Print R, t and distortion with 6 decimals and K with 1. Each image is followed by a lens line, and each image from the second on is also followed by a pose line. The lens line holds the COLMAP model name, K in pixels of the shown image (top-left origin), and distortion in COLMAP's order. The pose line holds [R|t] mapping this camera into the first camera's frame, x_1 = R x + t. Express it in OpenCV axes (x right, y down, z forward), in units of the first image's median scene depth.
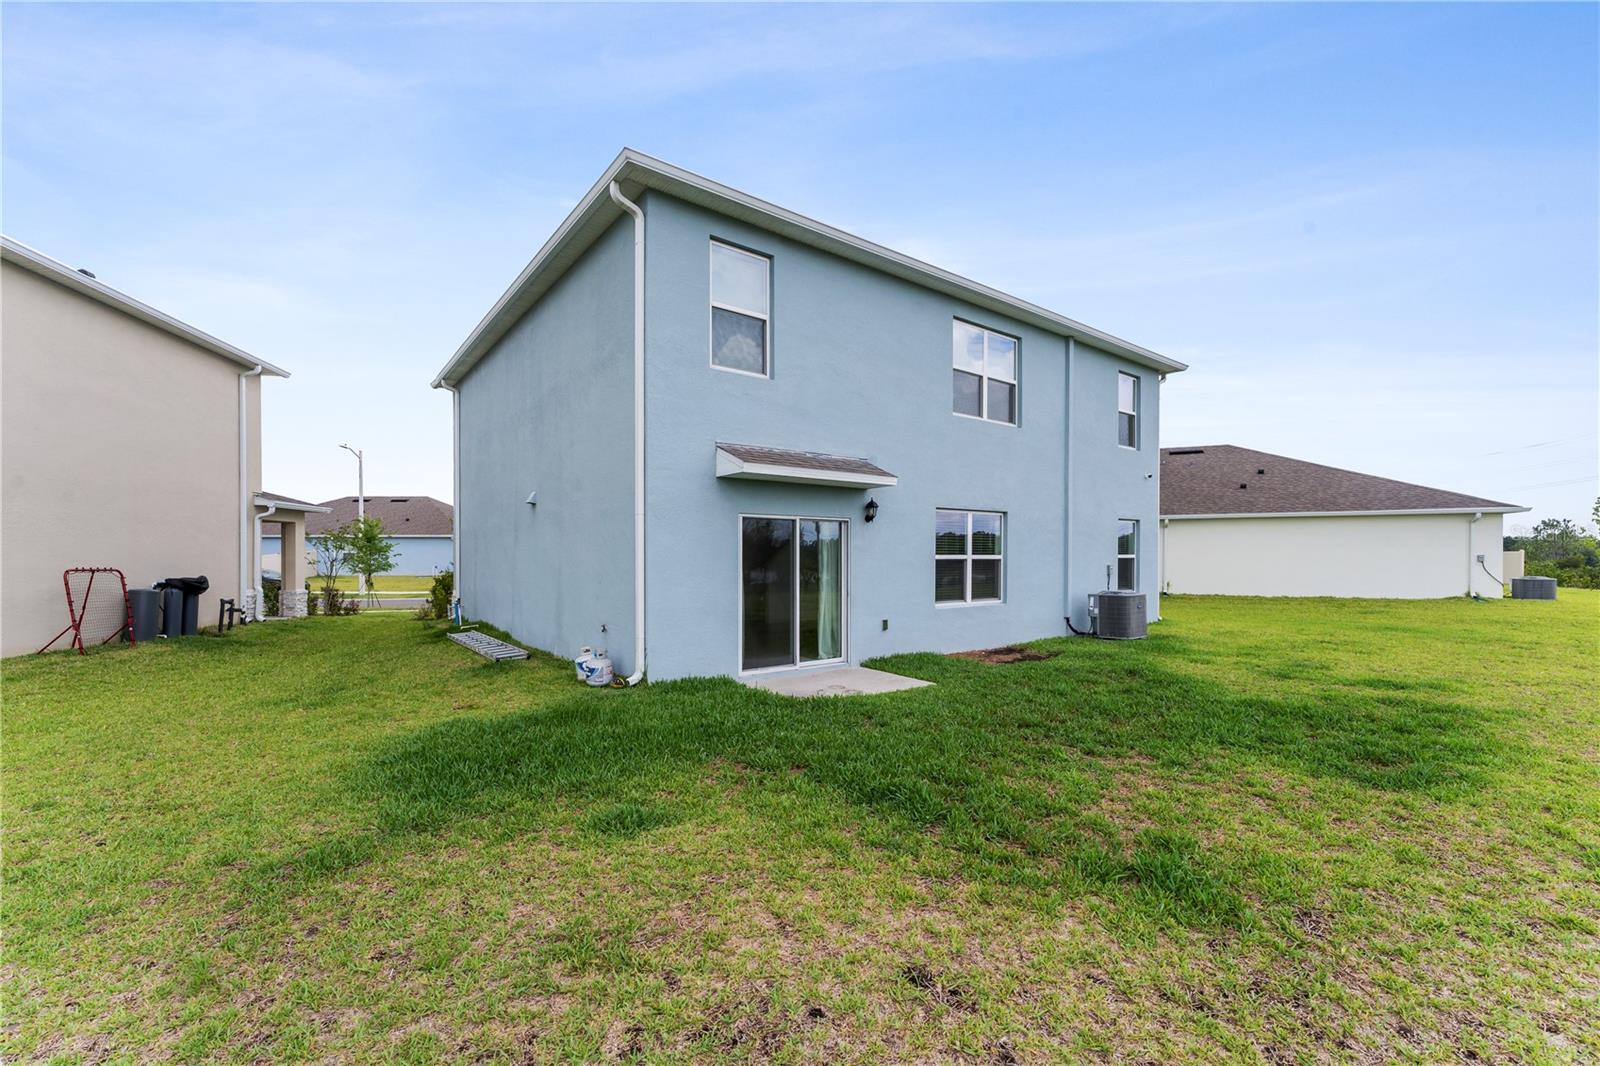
lens RADIAL K [[645.3, 0, 797.6], [0, 645.3, 549.0], [0, 0, 1]] dist [-0.000621, -0.000060]
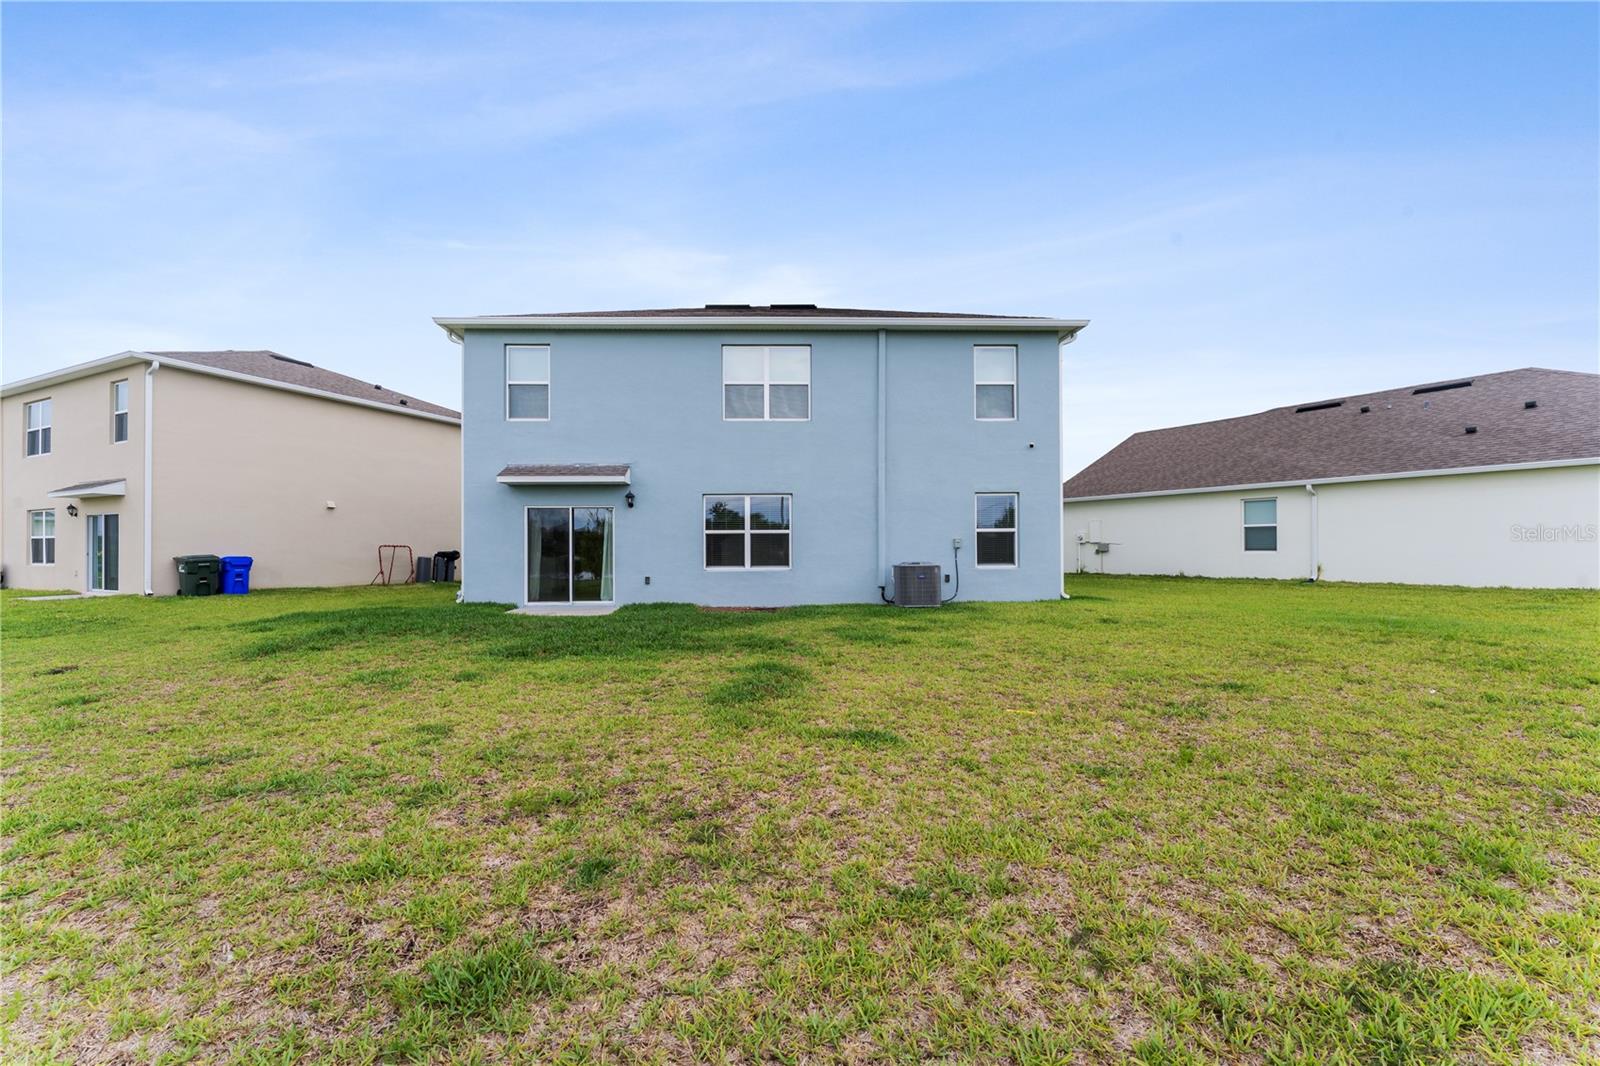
lens RADIAL K [[645.3, 0, 804.0], [0, 645.3, 531.1], [0, 0, 1]] dist [-0.000621, -0.000060]
pose [[0.828123, -0.019910, -0.560192, 1.075775], [0.012323, 0.999774, -0.017316, 0.034551], [0.560411, 0.007437, 0.828181, 0.029353]]
